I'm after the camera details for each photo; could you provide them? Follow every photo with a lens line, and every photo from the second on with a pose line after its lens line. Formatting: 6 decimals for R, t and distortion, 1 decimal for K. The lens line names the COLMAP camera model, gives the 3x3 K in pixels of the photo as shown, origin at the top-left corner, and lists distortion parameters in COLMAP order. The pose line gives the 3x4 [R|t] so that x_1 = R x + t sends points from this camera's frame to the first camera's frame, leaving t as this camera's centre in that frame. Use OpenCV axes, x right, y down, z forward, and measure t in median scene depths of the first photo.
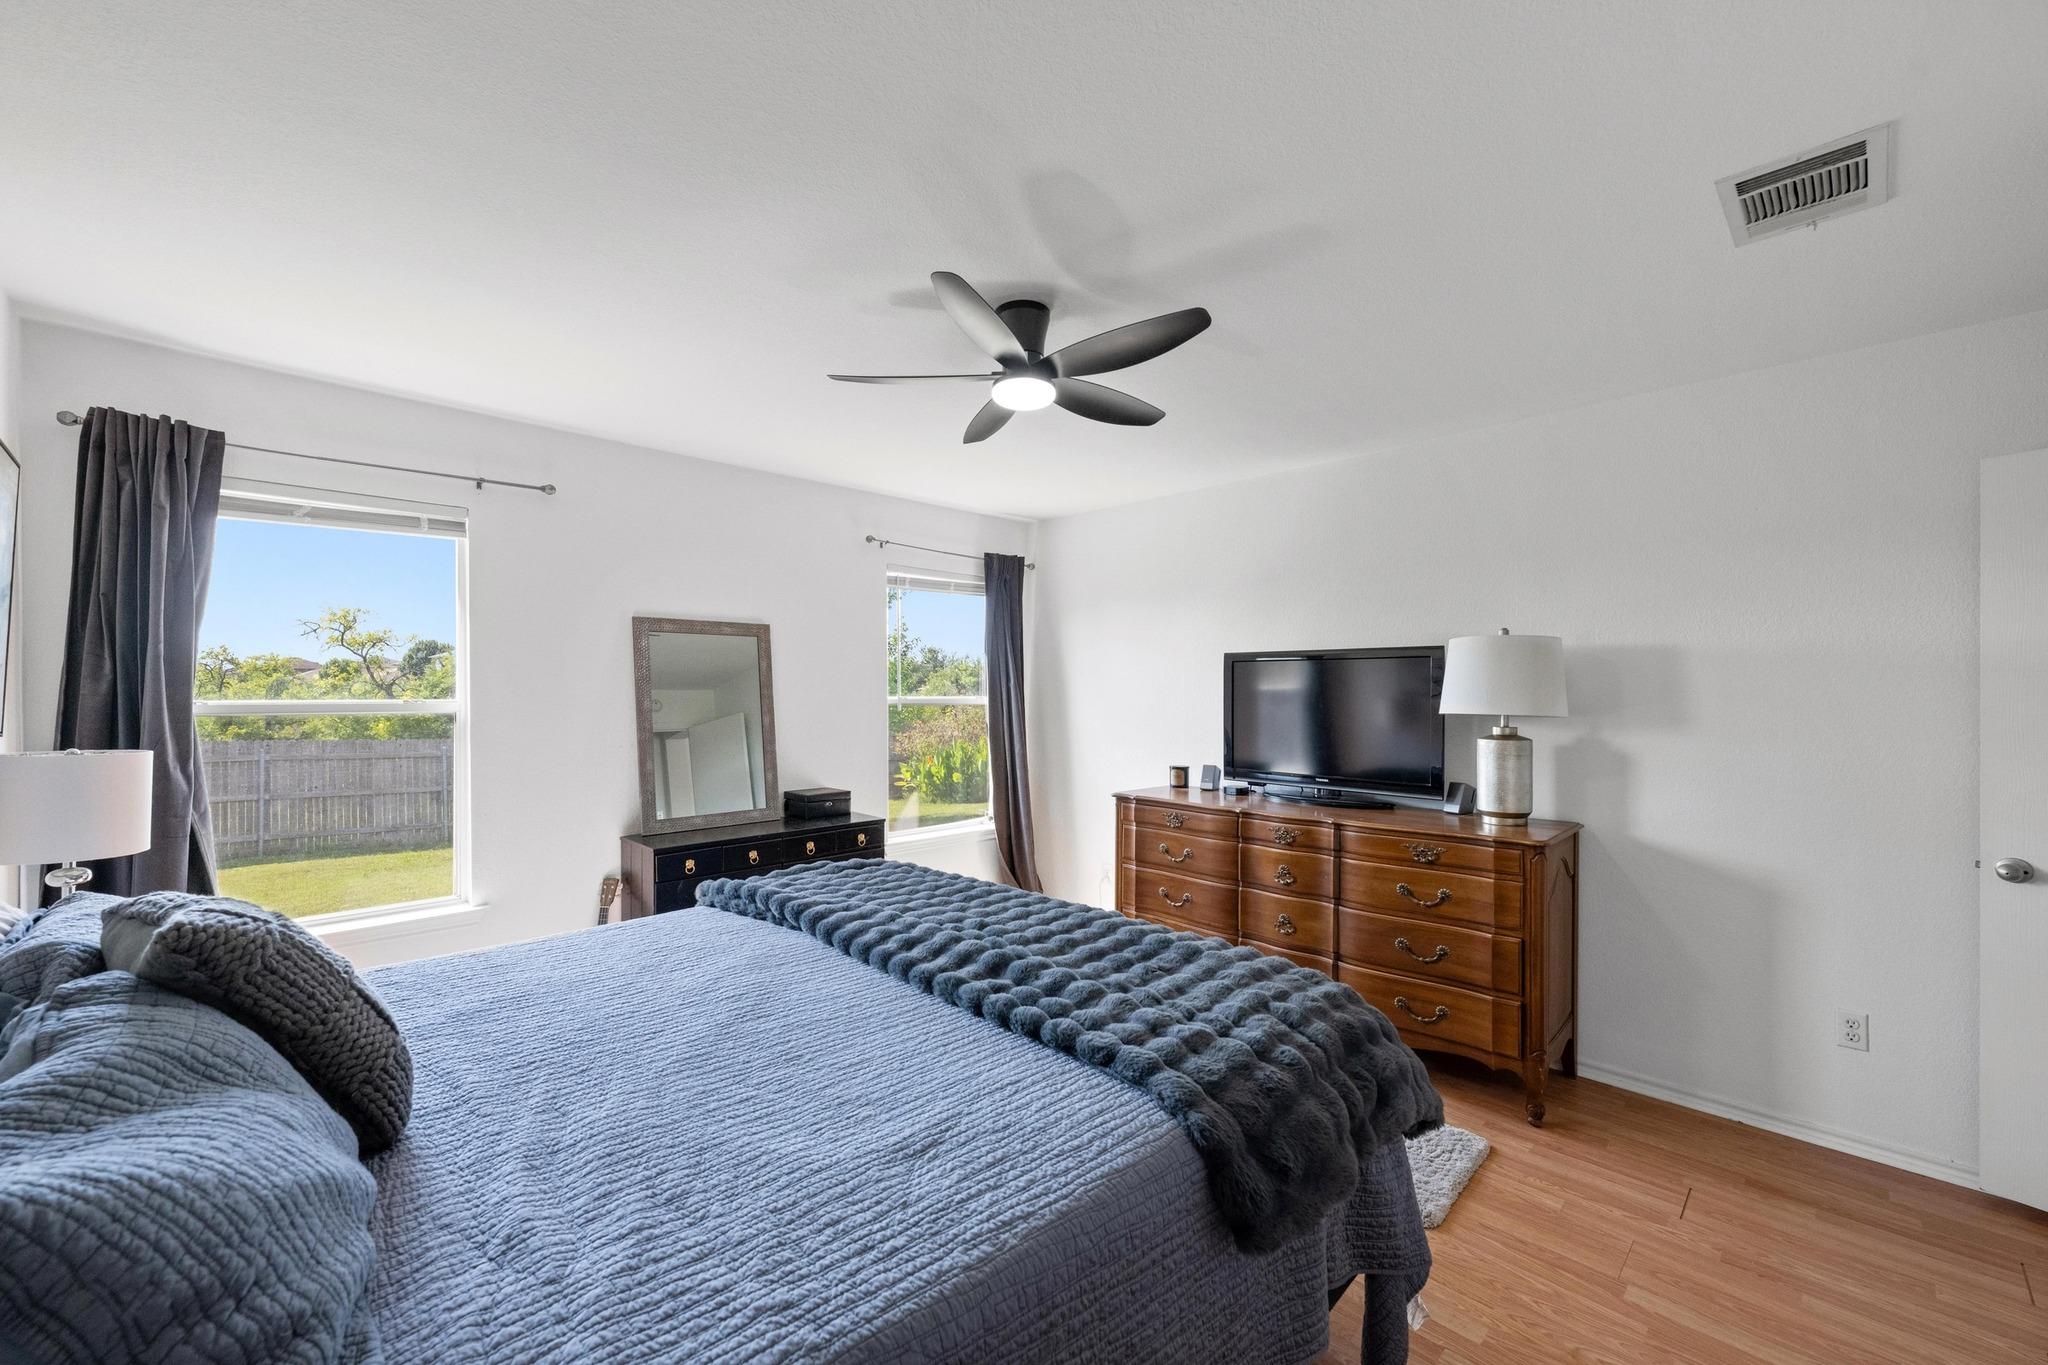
lens RADIAL K [[811.1, 0, 1021.1], [0, 811.1, 683.5], [0, 0, 1]] dist [-0.000058, -0.000037]
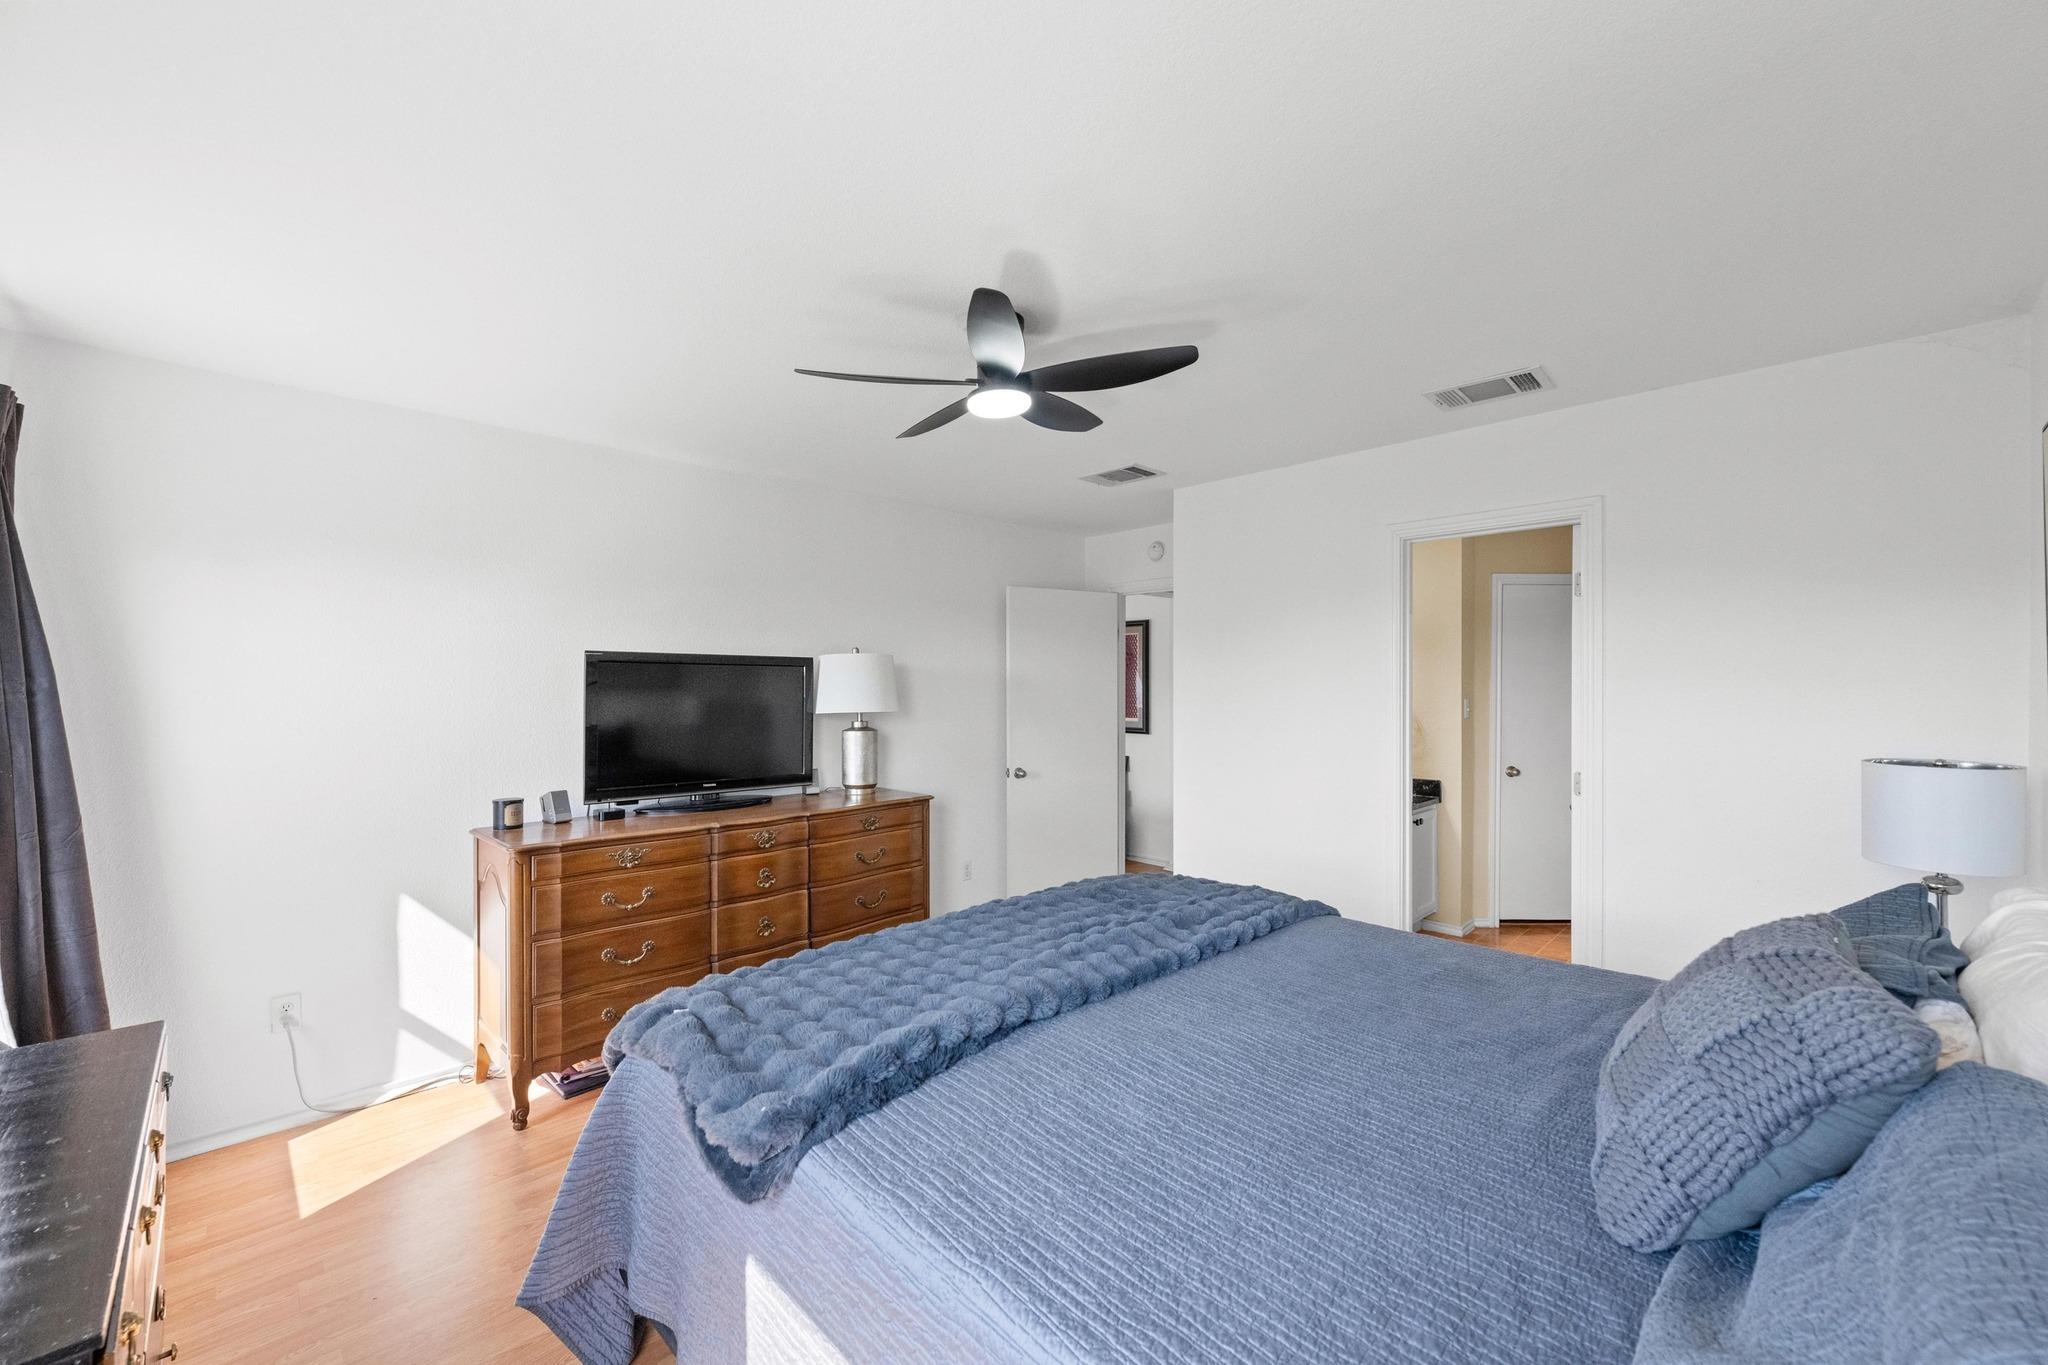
lens RADIAL K [[811.1, 0, 1021.0], [0, 811.1, 686.1], [0, 0, 1]] dist [-0.000058, -0.000037]
pose [[-0.006301, -0.004804, 0.999969, -0.725733], [-0.013248, 0.999901, 0.004721, -0.014399], [-0.999892, -0.013218, -0.006364, 0.719924]]
